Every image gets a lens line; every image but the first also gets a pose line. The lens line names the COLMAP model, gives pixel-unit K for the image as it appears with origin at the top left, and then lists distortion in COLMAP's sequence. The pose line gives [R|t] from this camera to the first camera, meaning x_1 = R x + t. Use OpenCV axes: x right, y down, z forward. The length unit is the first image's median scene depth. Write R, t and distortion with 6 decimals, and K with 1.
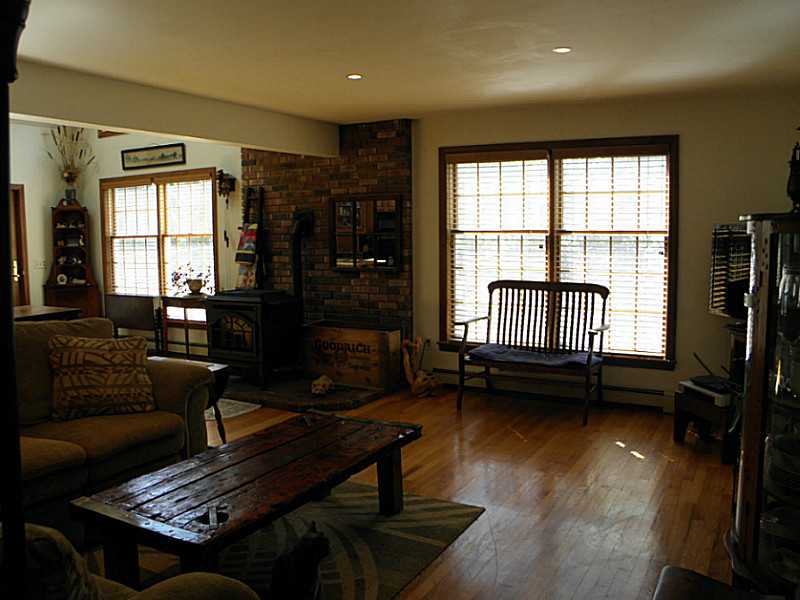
lens RADIAL K [[680.0, 0, 395.9], [0, 680.0, 300.9], [0, 0, 1]] dist [-0.200762, 0.170135]
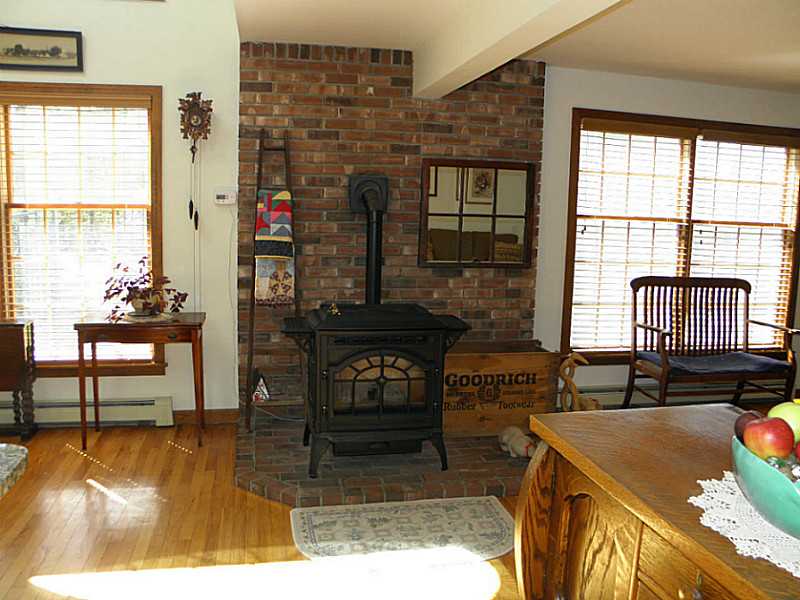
lens RADIAL K [[680.0, 0, 395.9], [0, 680.0, 300.9], [0, 0, 1]] dist [-0.200762, 0.170135]
pose [[0.760793, -0.059370, 0.646273, -0.596632], [0.033850, 0.998082, 0.051841, -0.051395], [-0.648111, -0.017564, 0.761343, 0.547892]]
